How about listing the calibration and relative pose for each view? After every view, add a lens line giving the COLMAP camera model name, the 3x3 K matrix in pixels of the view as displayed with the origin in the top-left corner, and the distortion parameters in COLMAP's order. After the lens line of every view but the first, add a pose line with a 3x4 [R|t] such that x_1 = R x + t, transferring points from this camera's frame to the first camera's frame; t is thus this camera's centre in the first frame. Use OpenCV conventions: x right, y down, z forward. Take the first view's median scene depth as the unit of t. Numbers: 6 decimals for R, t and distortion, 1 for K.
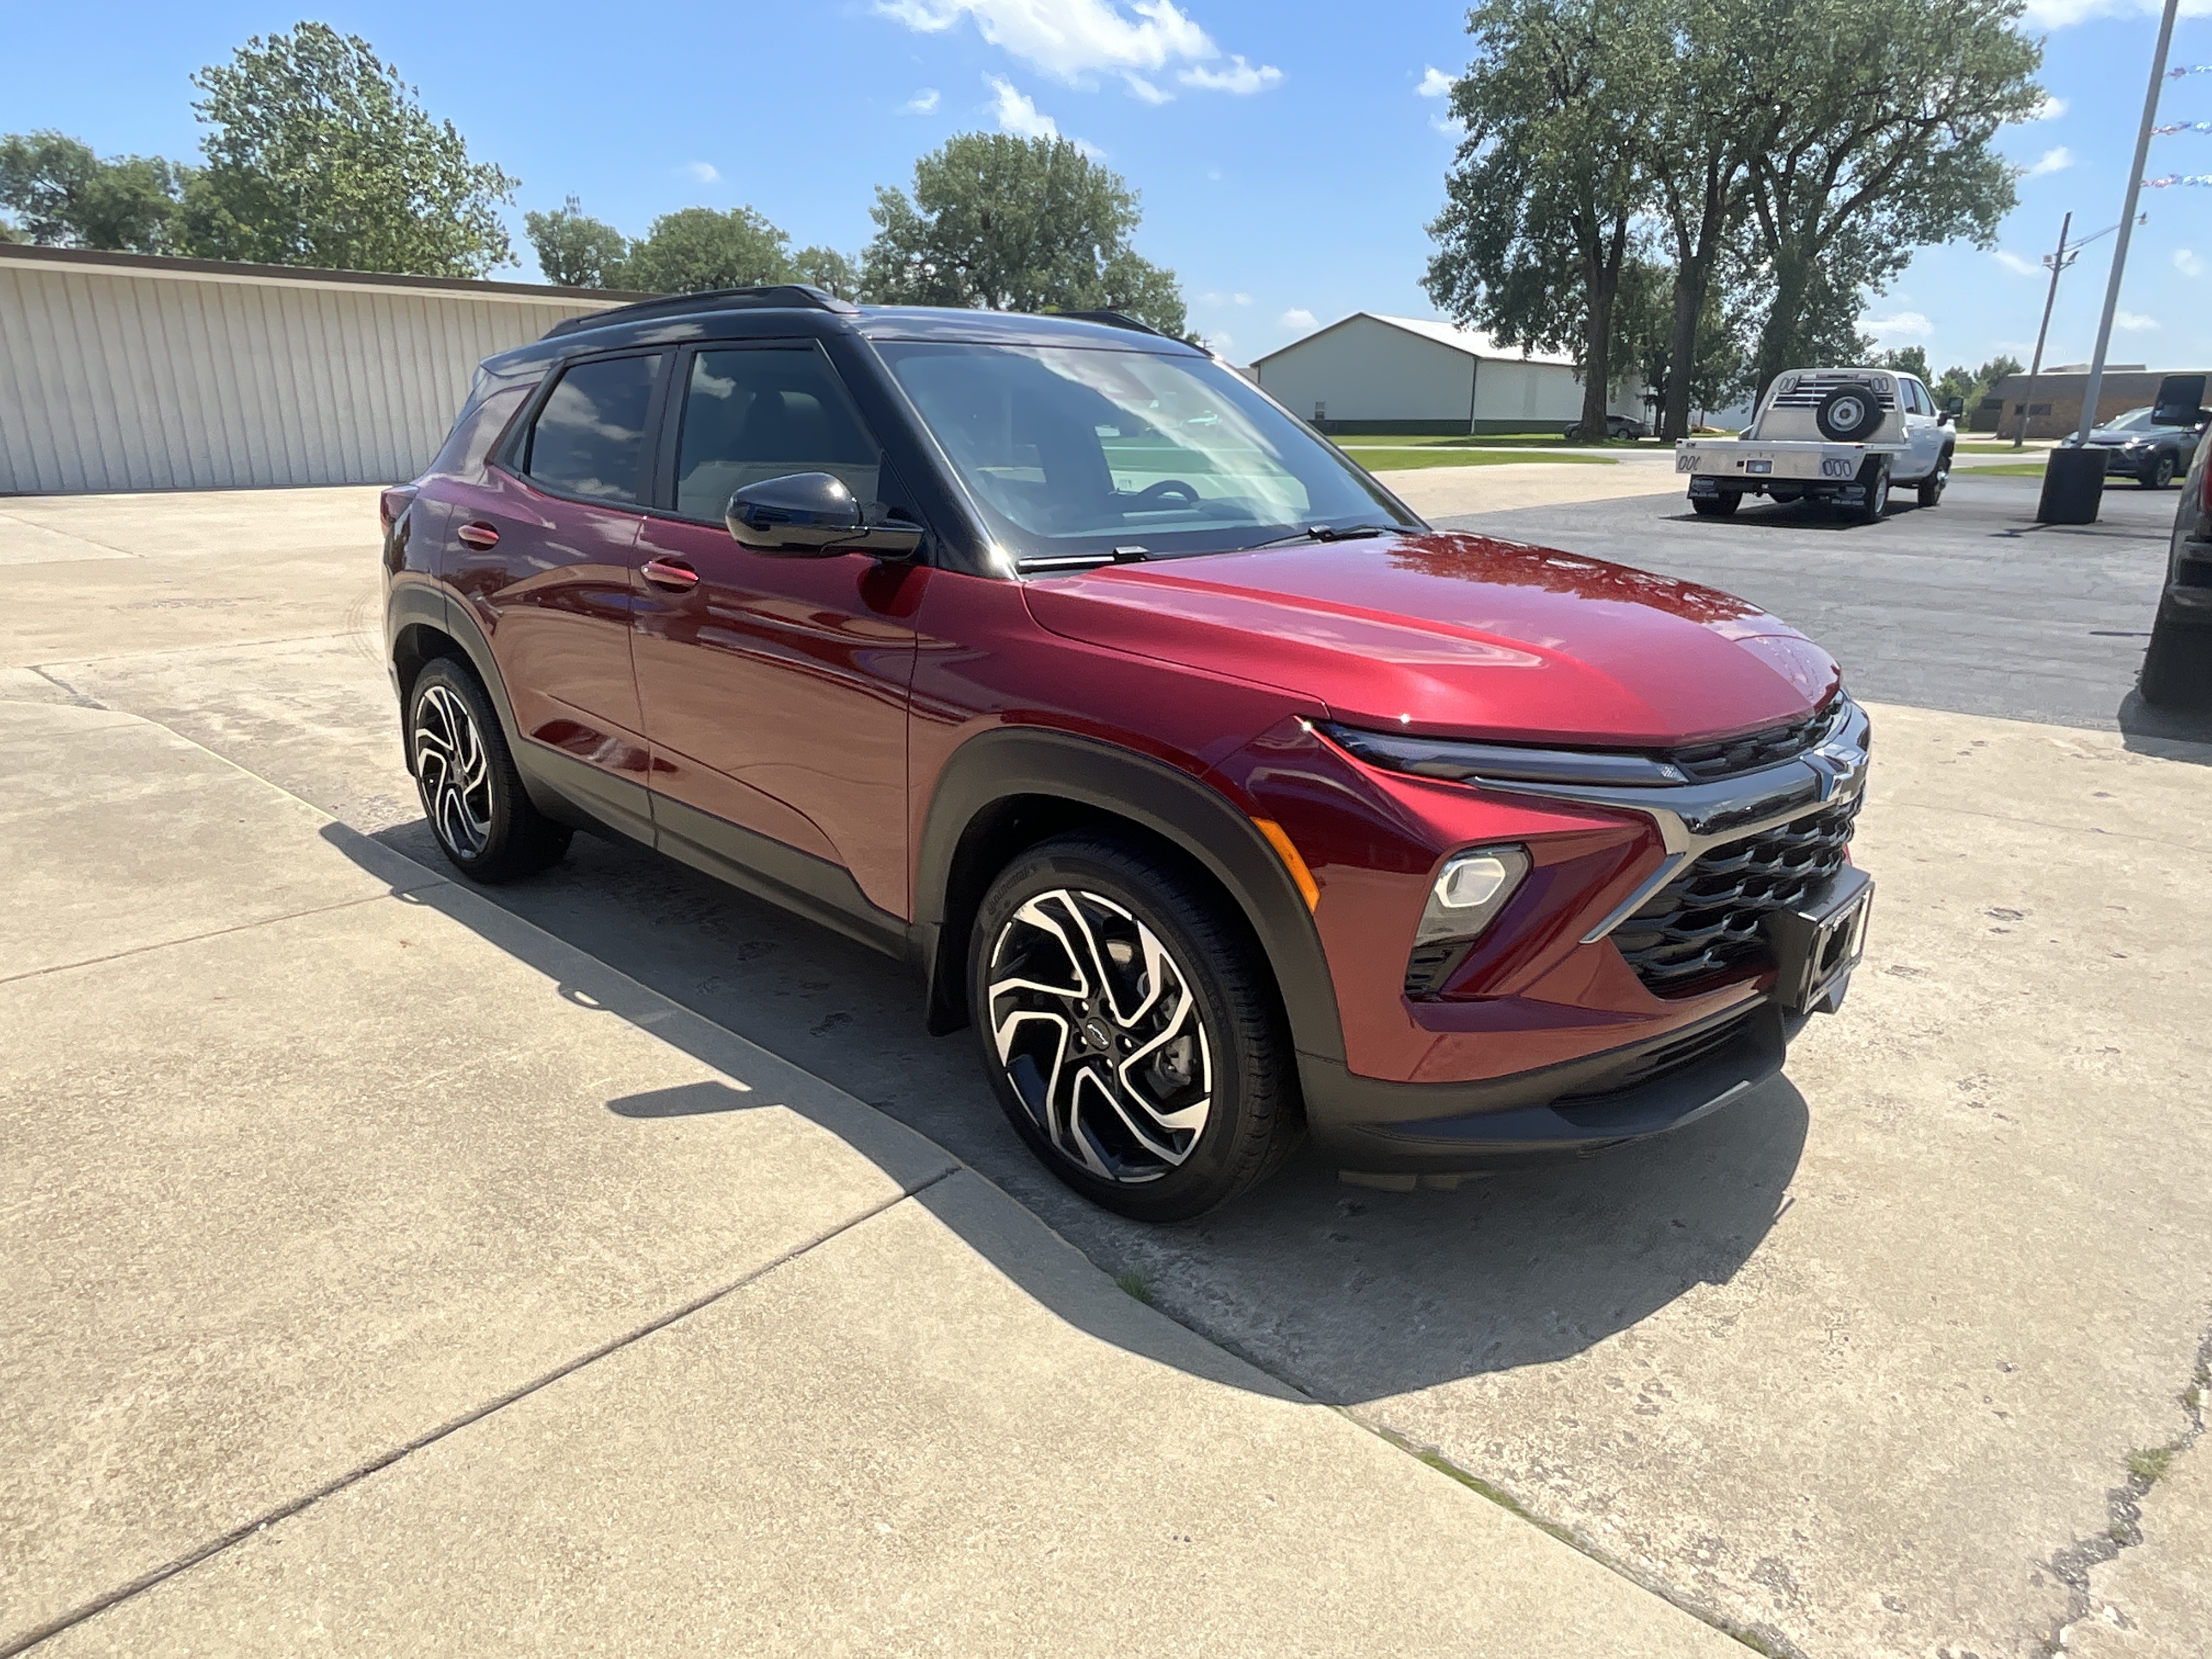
lens RADIAL K [[1360.3, 0, 1129.1], [0, 1360.3, 823.1], [0, 0, 1]] dist [-0.016825, -0.000974]
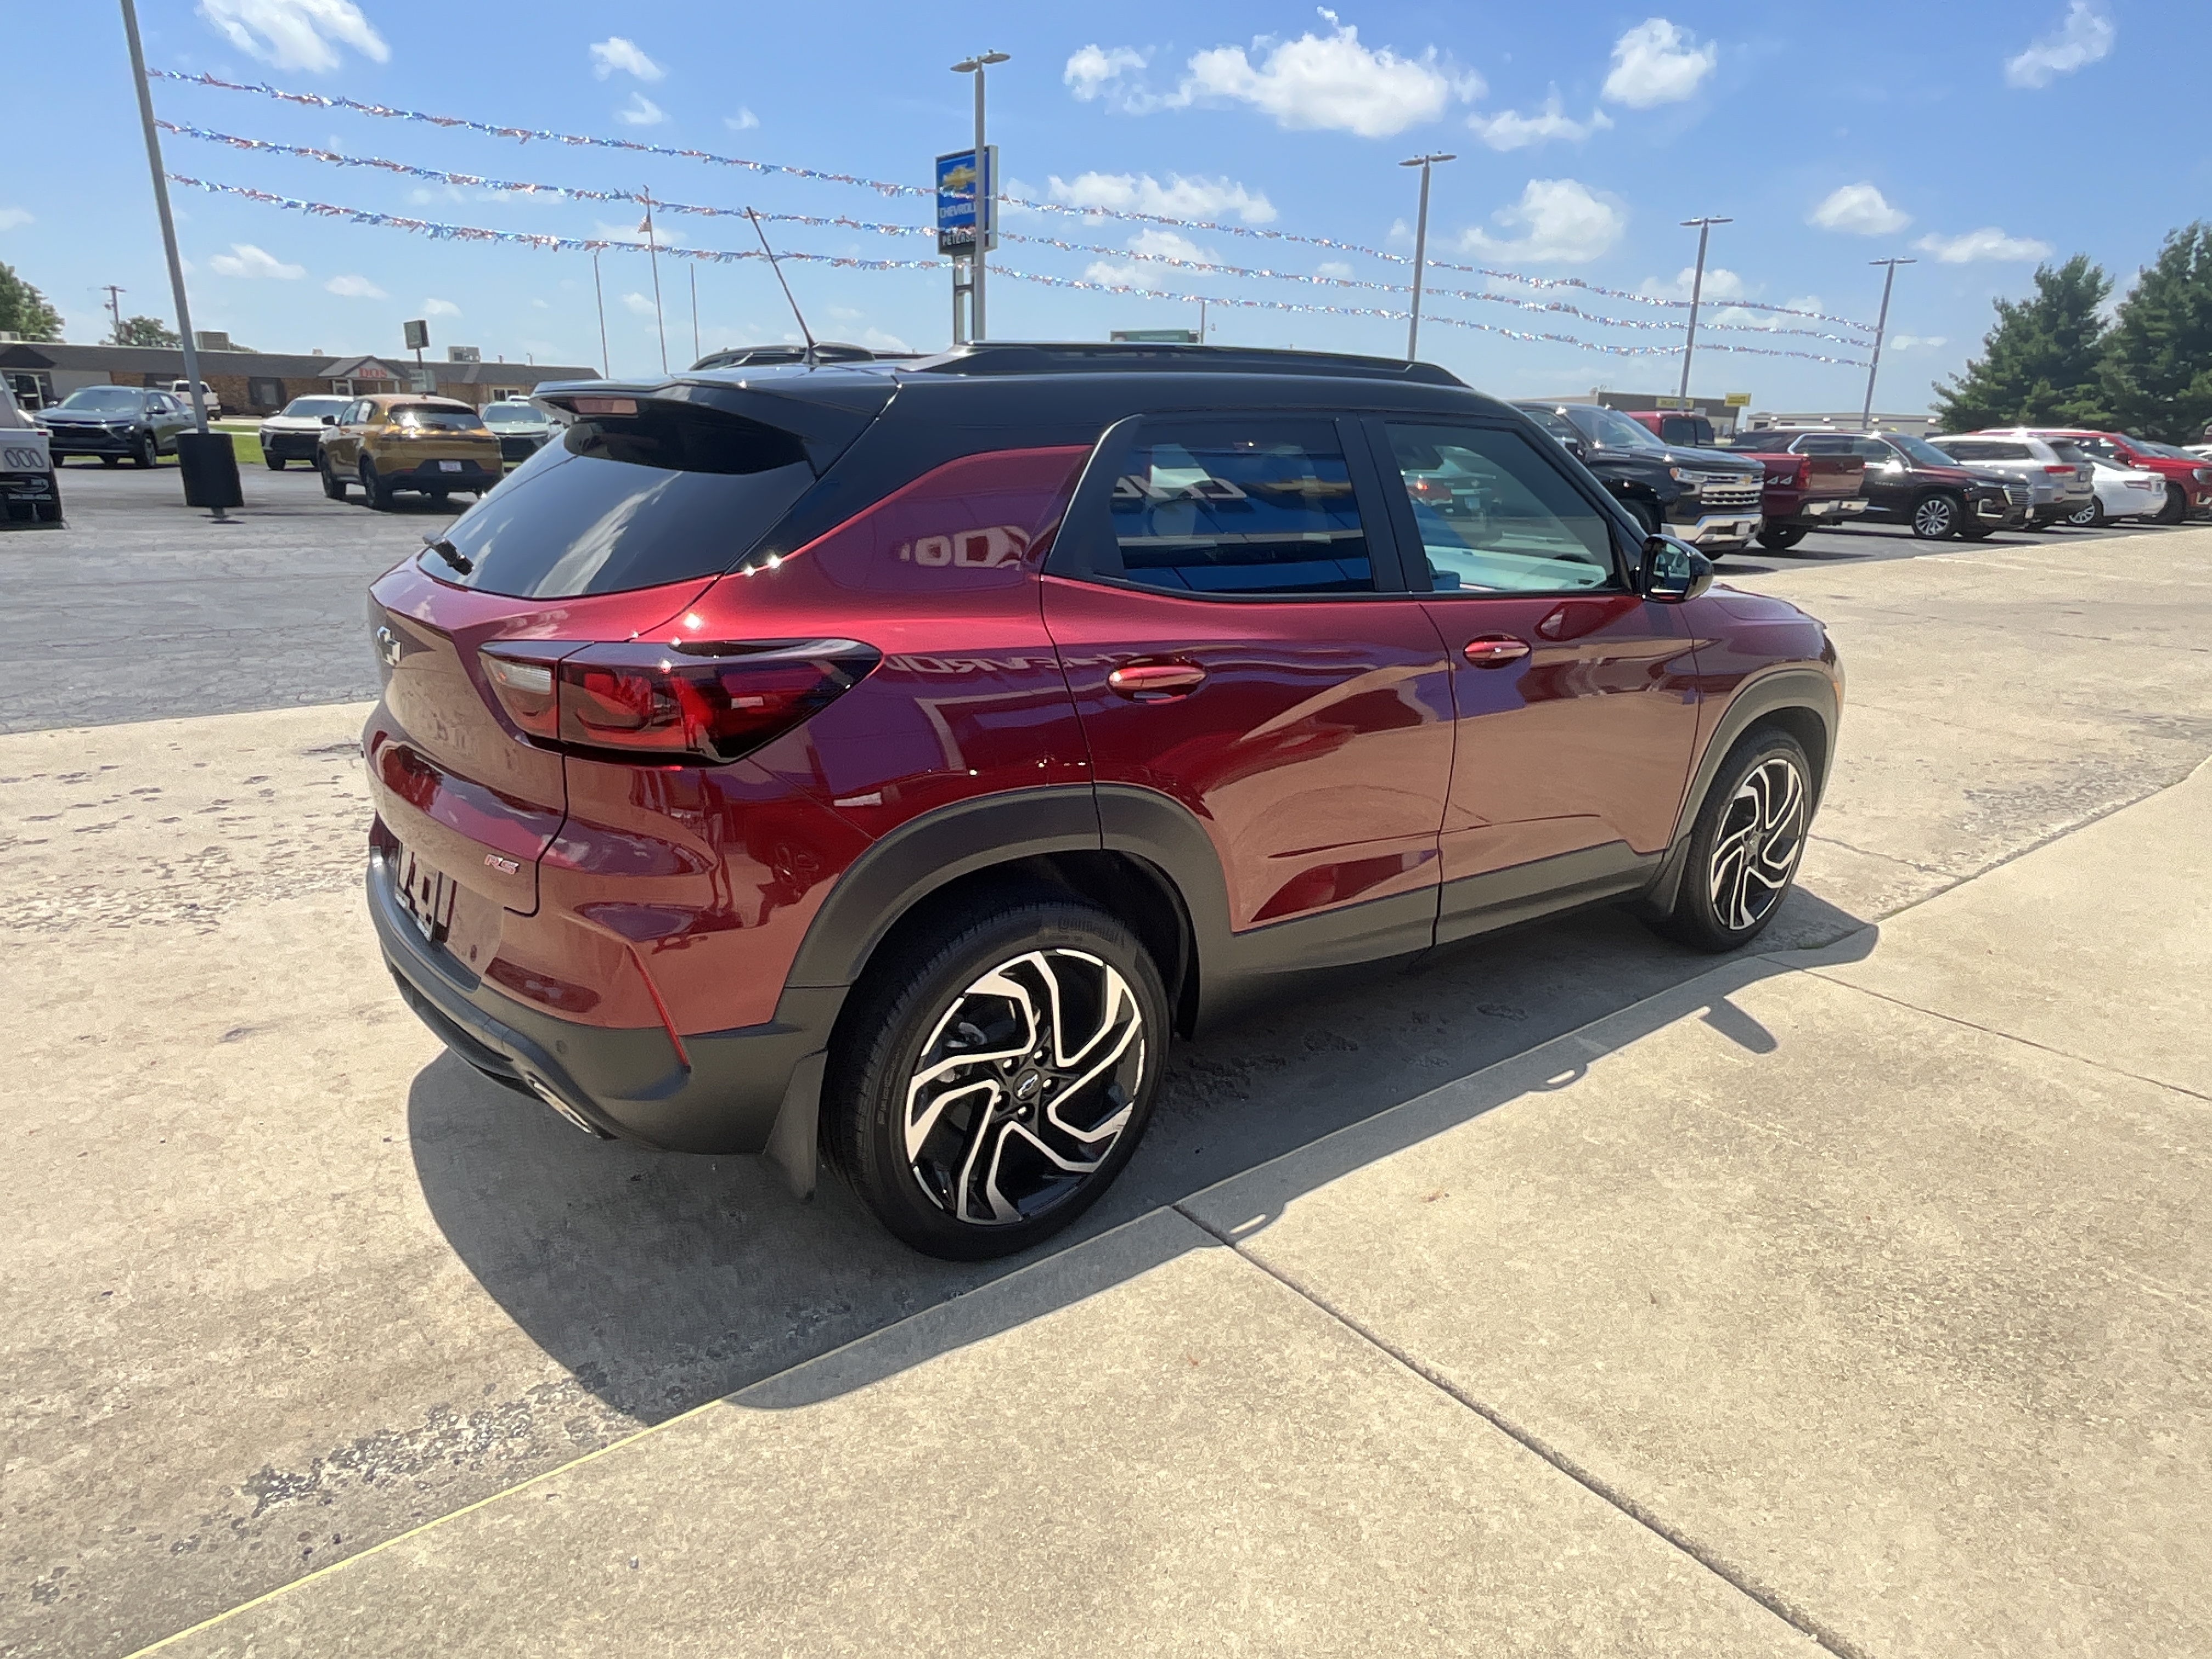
lens RADIAL K [[1349.6, 0, 1106.0], [0, 1349.6, 829.5], [0, 0, 1]] dist [-0.017375, 0.020493]
pose [[0.166244, -0.288422, 0.942961, -1.467240], [0.261151, 0.935000, 0.239946, -0.402883], [-0.950875, 0.206365, 0.230760, 1.152008]]
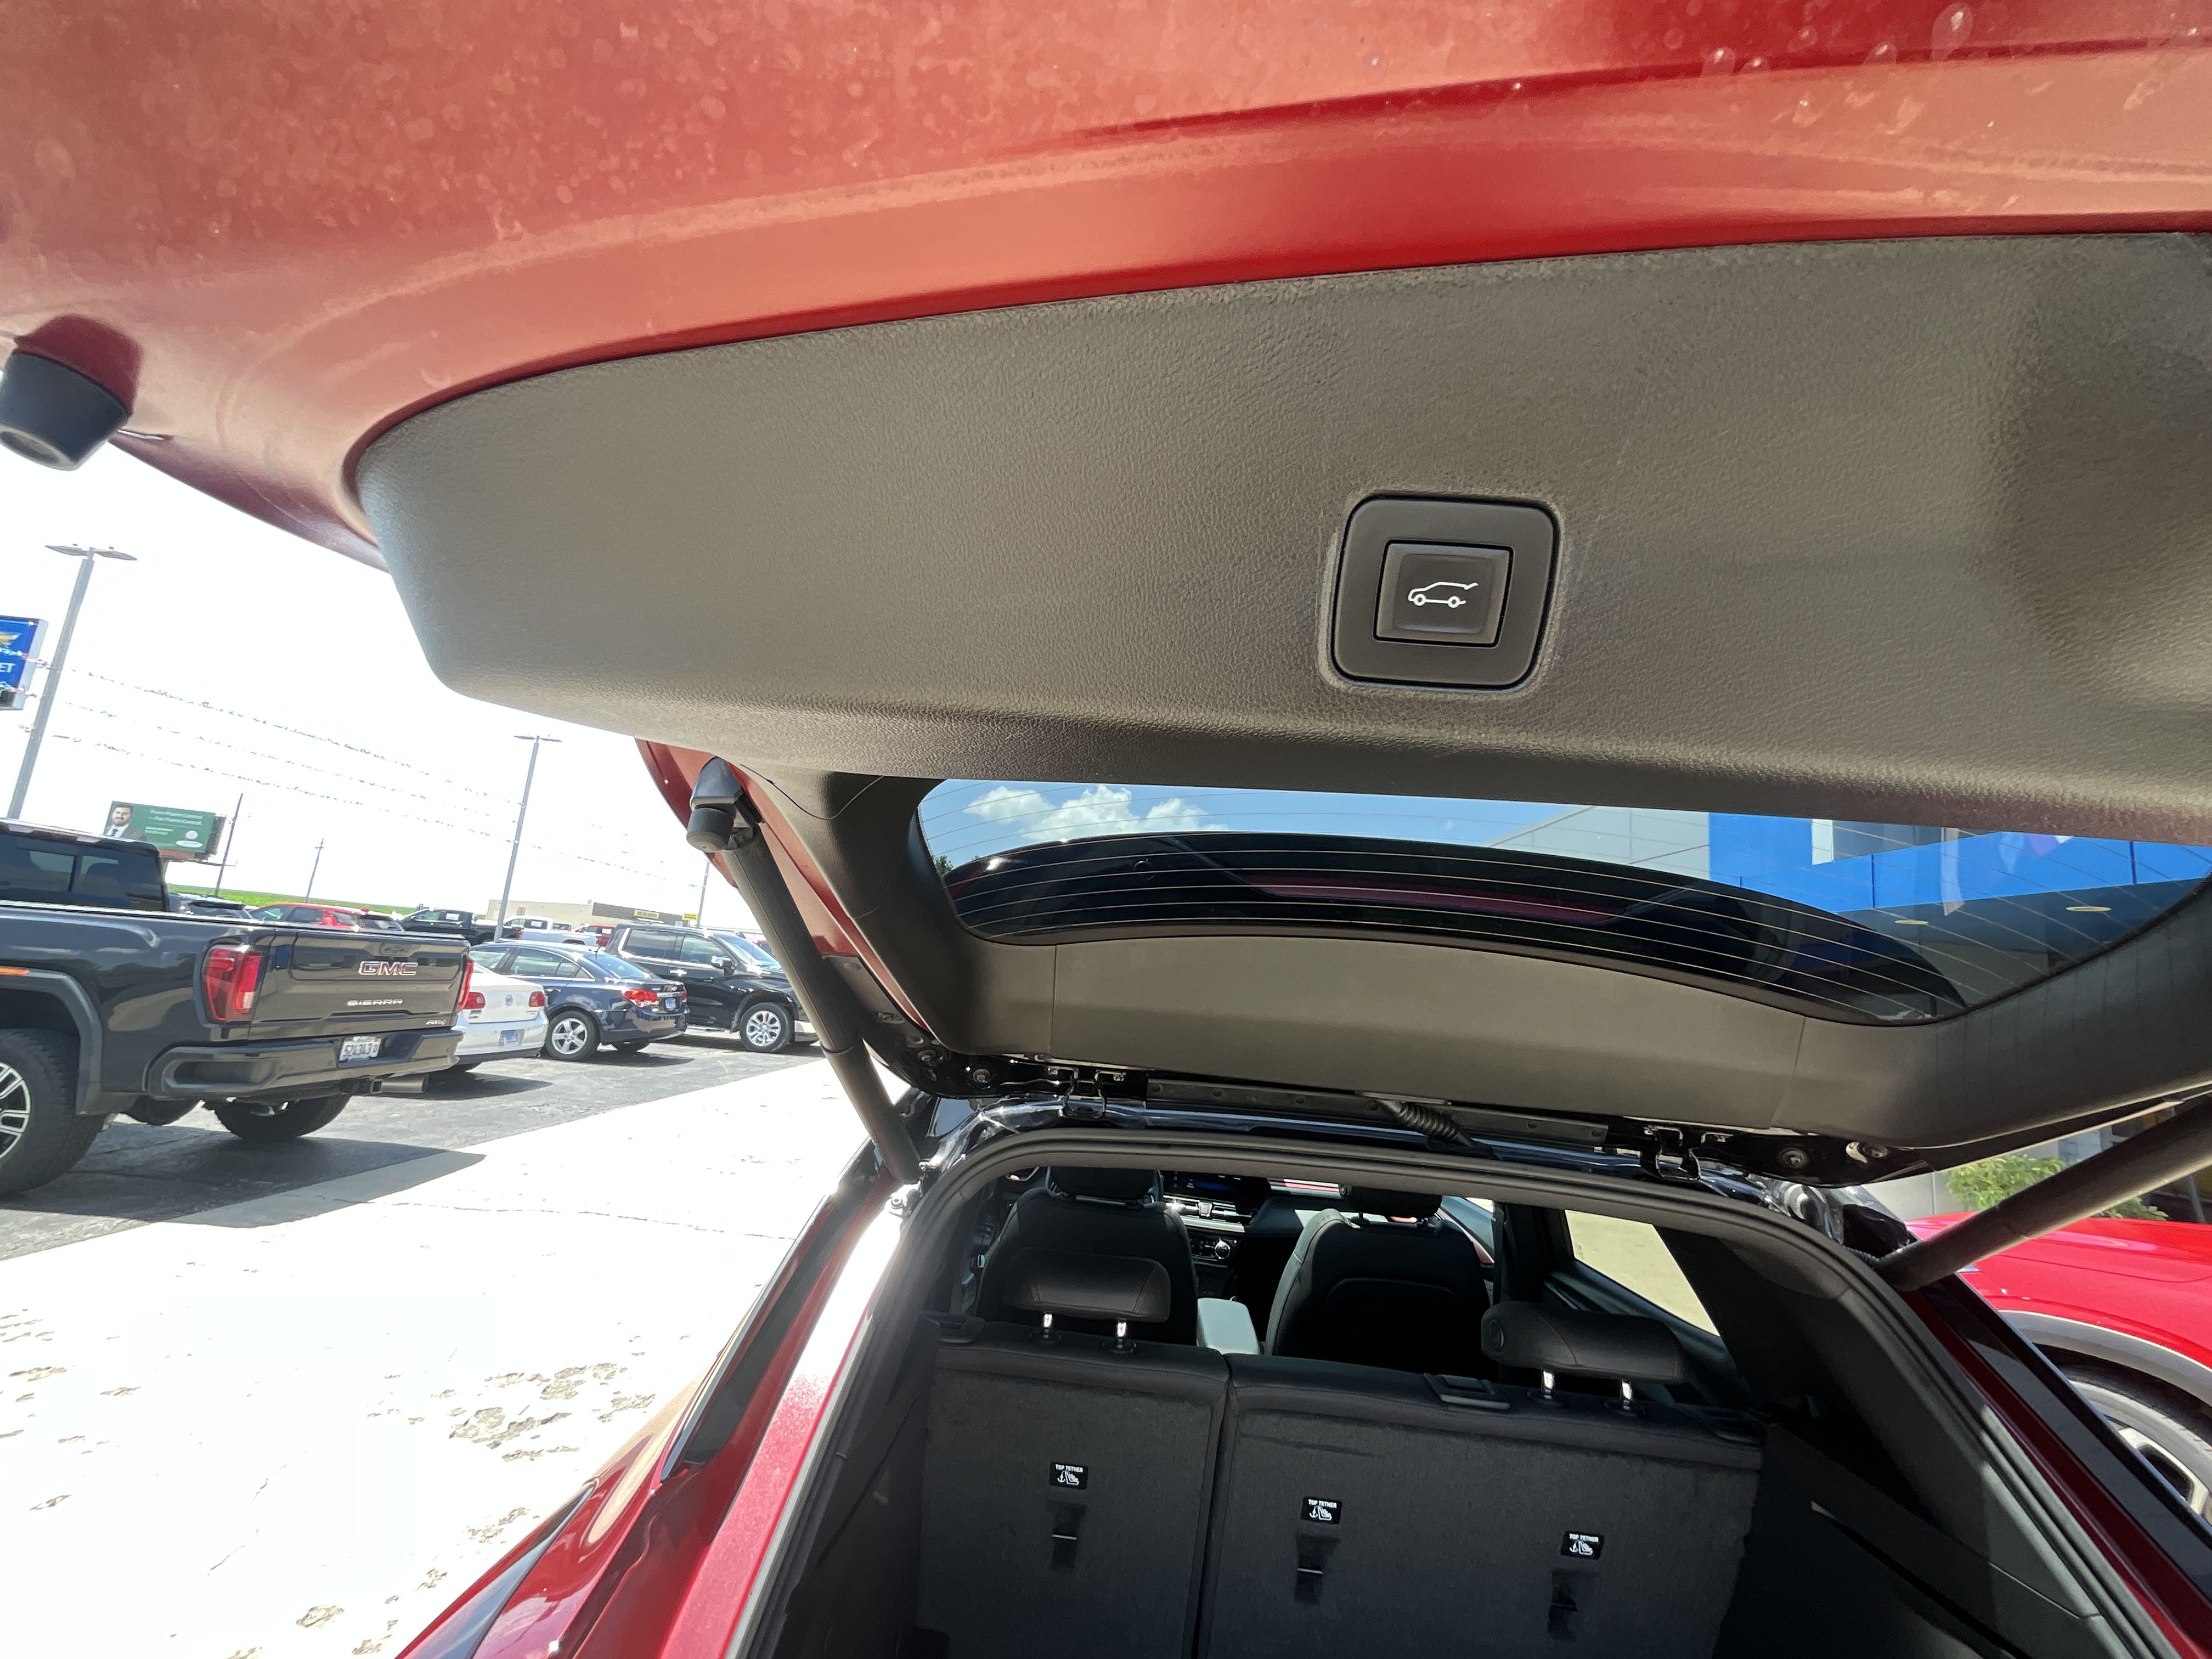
lens RADIAL K [[897.9, 0, 1106.0], [0, 897.9, 829.5], [0, 0, 1]] dist [-0.000127, -0.000064]
pose [[-0.644848, 0.058091, 0.762100, -0.737780], [0.123442, 0.991933, 0.028840, -0.680718], [-0.754276, 0.112673, -0.646817, 1.868774]]
